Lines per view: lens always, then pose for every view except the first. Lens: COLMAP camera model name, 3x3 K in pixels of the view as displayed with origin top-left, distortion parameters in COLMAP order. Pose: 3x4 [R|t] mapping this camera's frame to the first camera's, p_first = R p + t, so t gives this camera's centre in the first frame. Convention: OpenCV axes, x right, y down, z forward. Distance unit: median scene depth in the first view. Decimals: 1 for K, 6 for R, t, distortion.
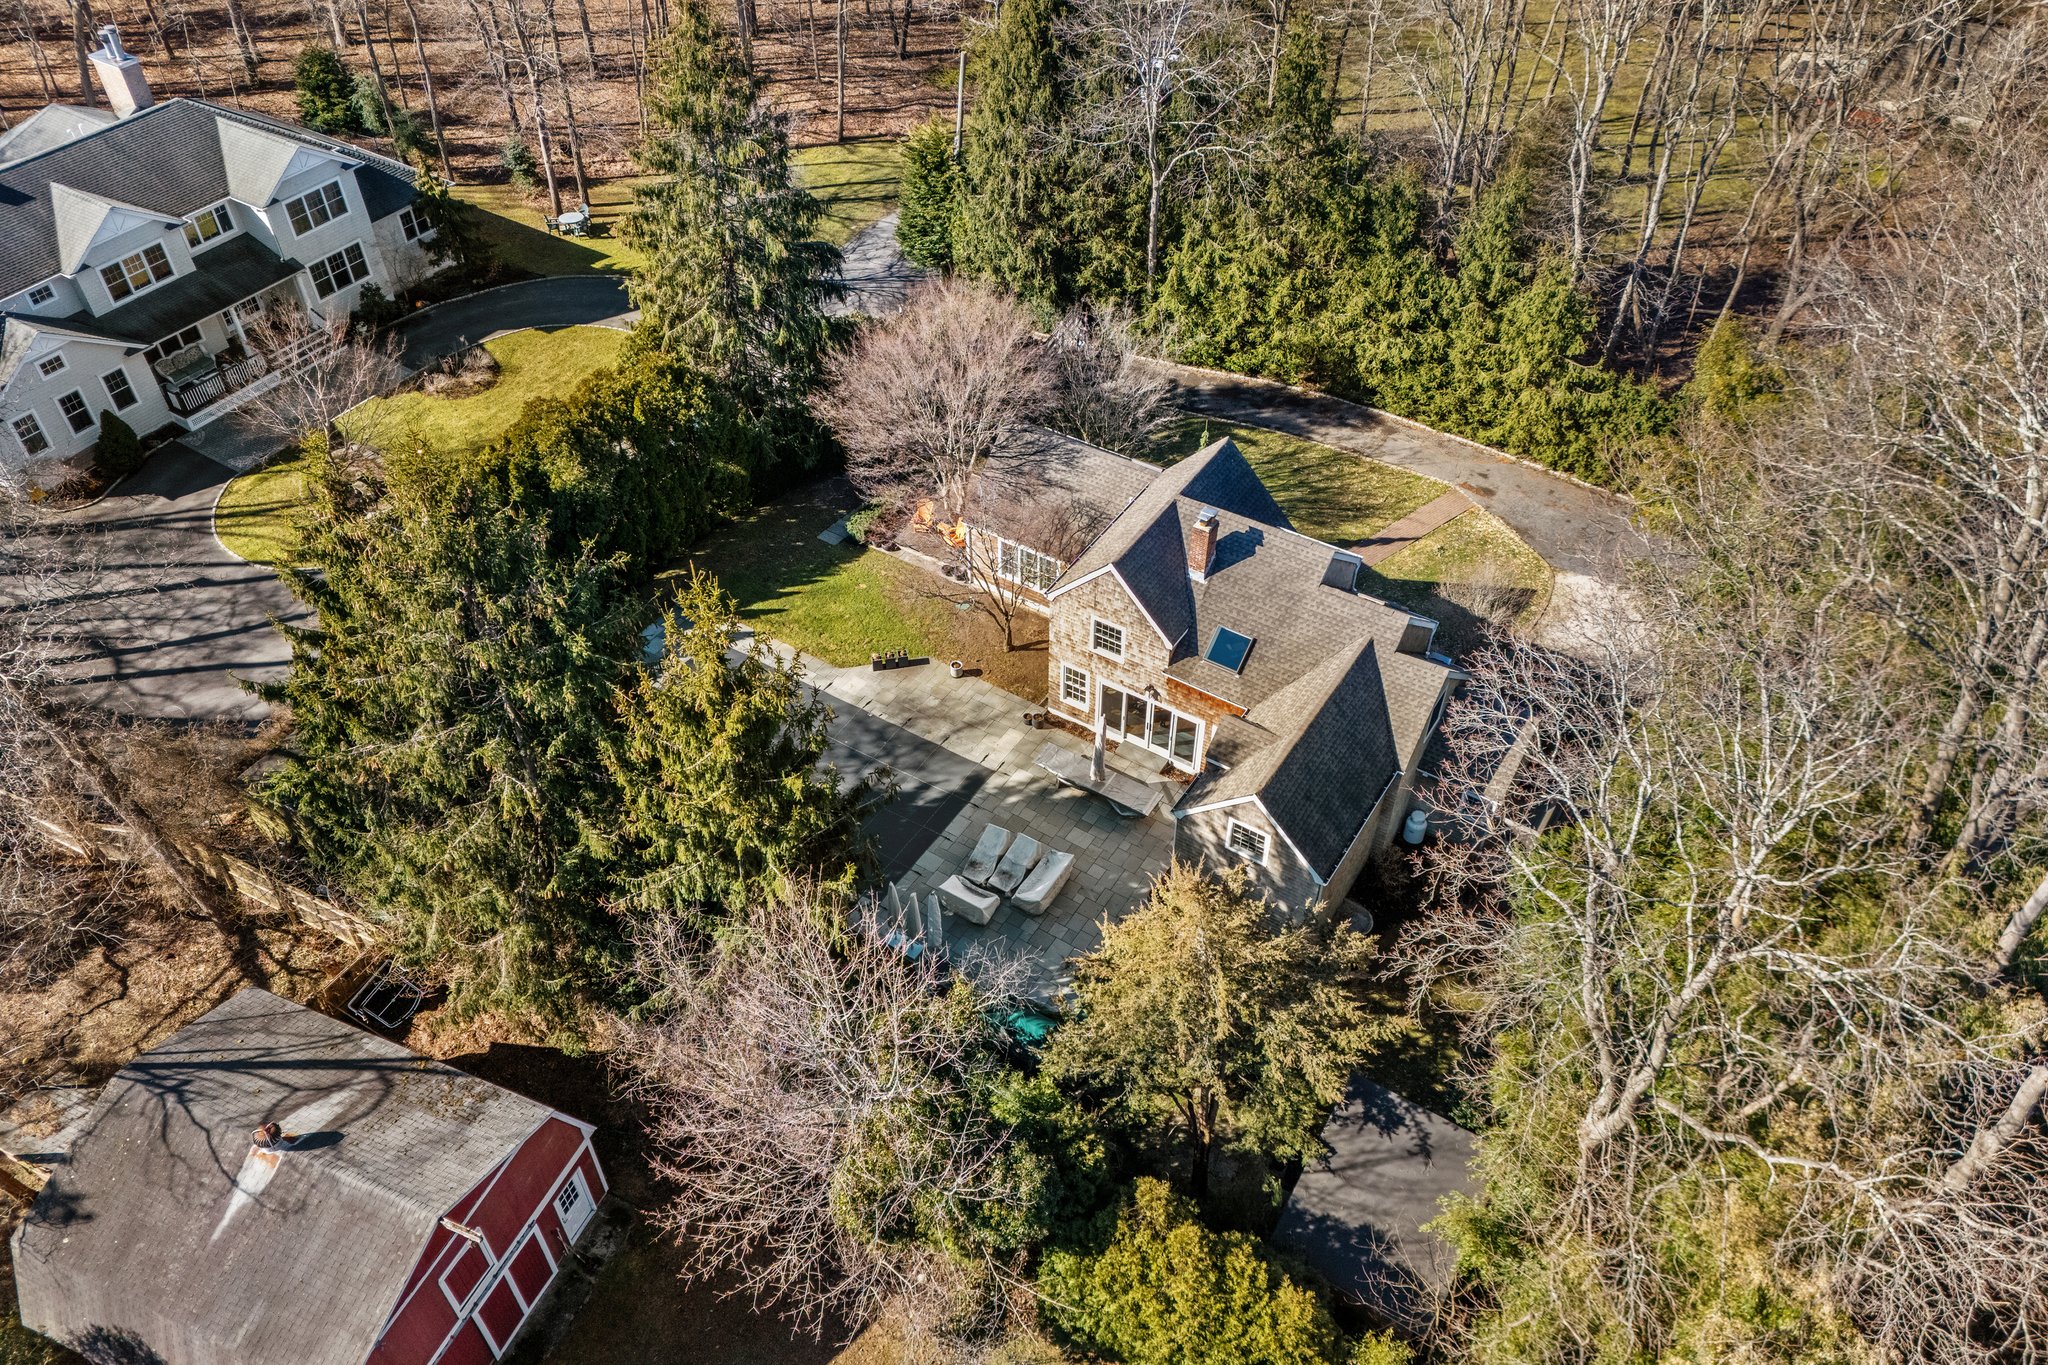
lens RADIAL K [[1463.0, 0, 1012.2], [0, 1463.0, 682.0], [0, 0, 1]] dist [0.115301, -0.153421]
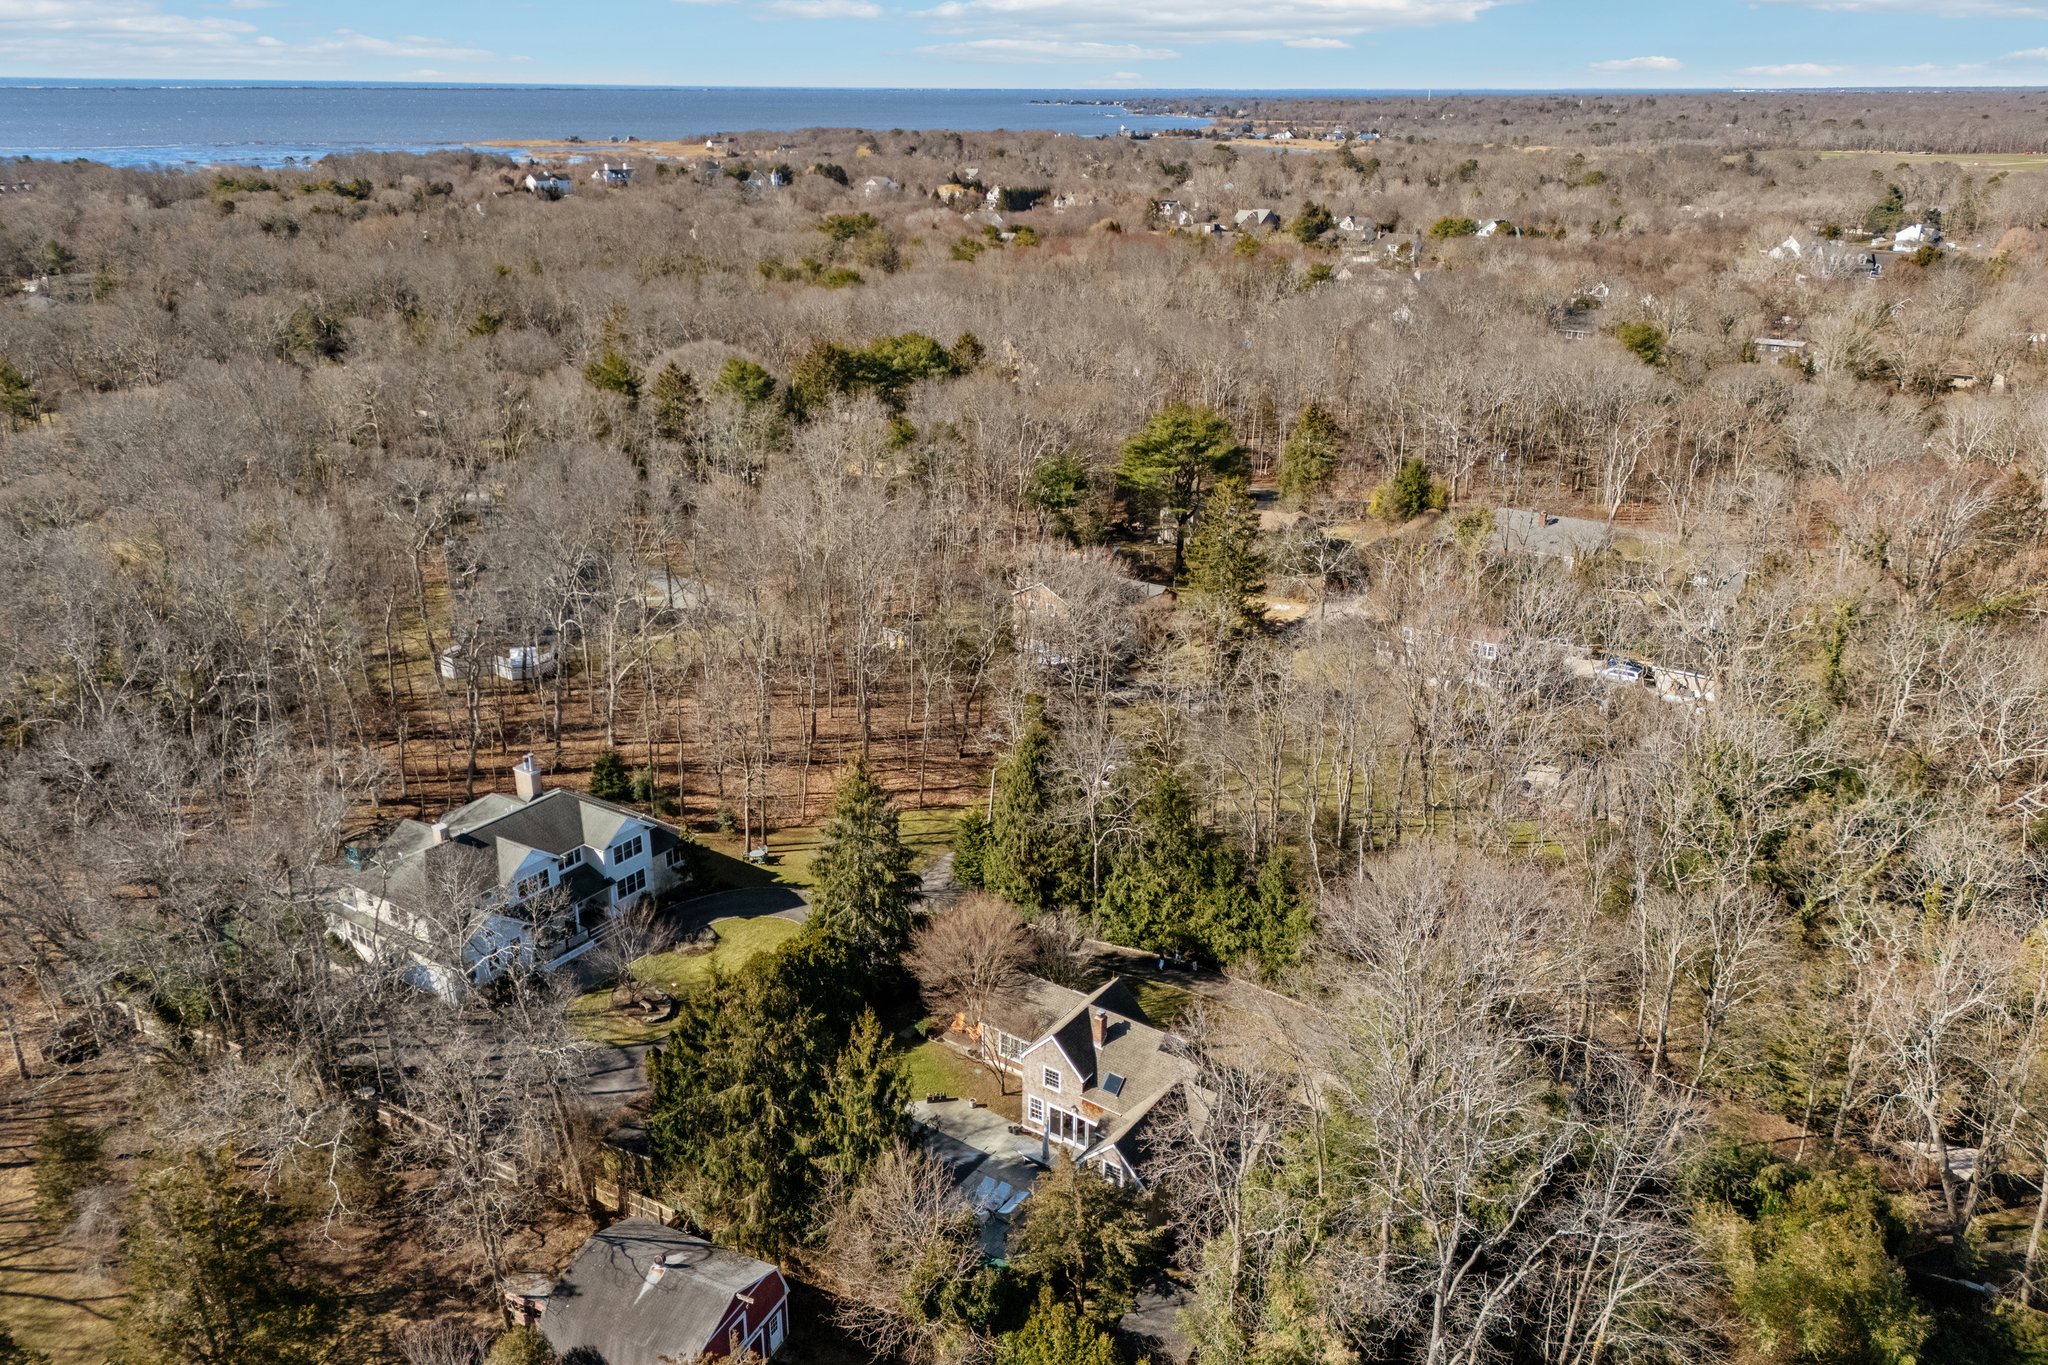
lens RADIAL K [[1463.0, 0, 1012.2], [0, 1463.0, 682.0], [0, 0, 1]] dist [0.115301, -0.153421]
pose [[0.999273, 0.019605, -0.032706, 0.055694], [-0.030904, 0.918831, -0.393440, 0.213620], [0.022338, 0.394165, 0.918768, -0.824561]]
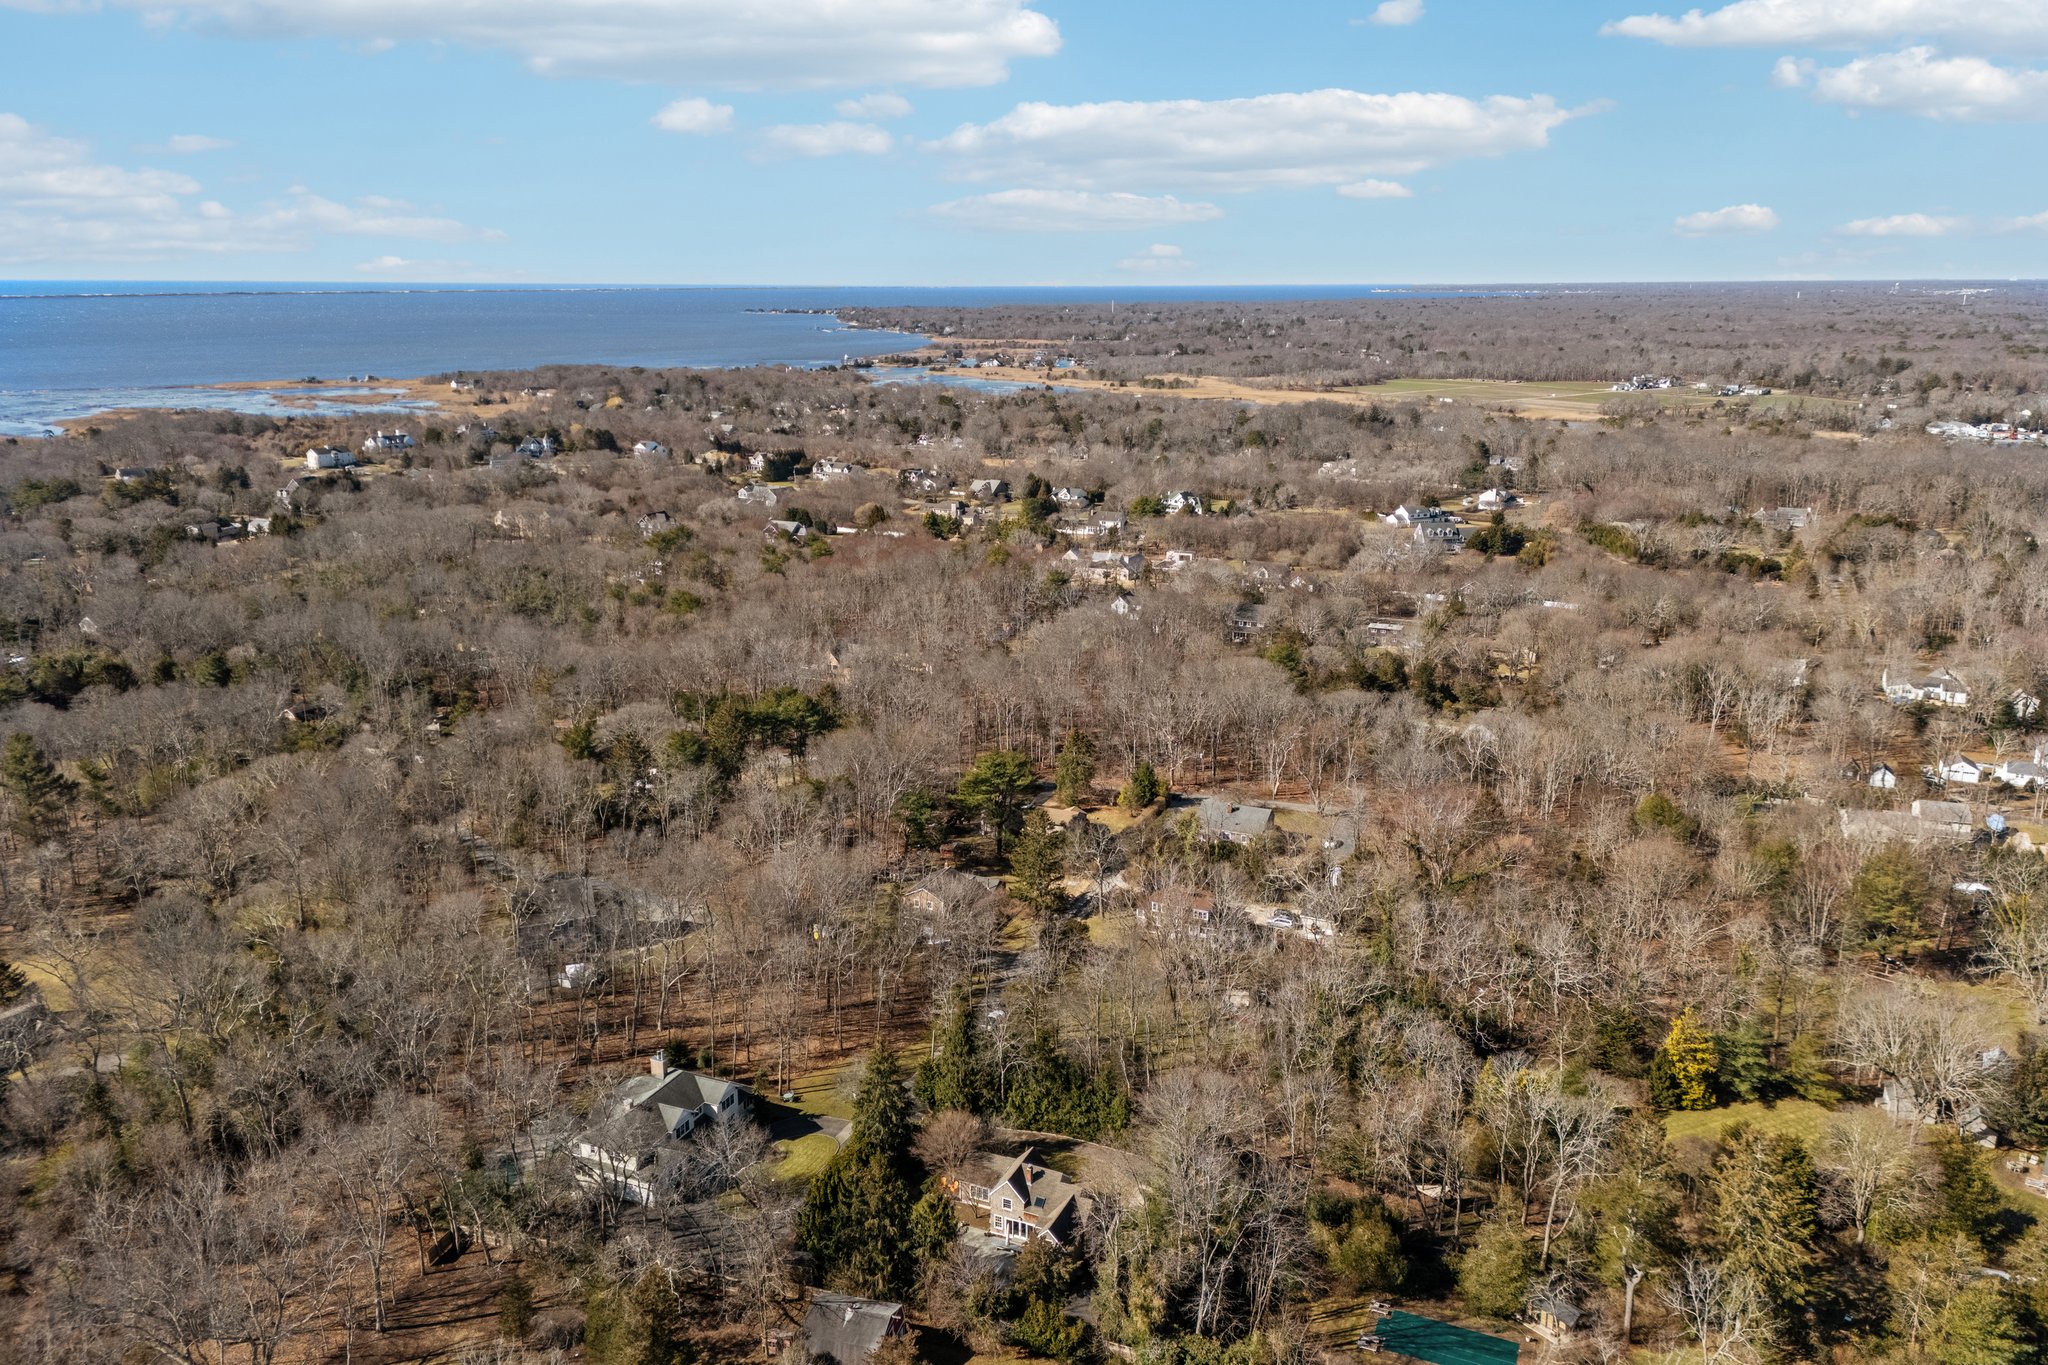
lens RADIAL K [[1399.9, 0, 1032.7], [0, 1399.9, 679.8], [0, 0, 1]] dist [0.081917, -0.126743]
pose [[0.987092, -0.032753, 0.156771, -0.328500], [0.108339, 0.857469, -0.503000, 0.539662], [-0.117951, 0.513491, 0.849949, -2.312991]]
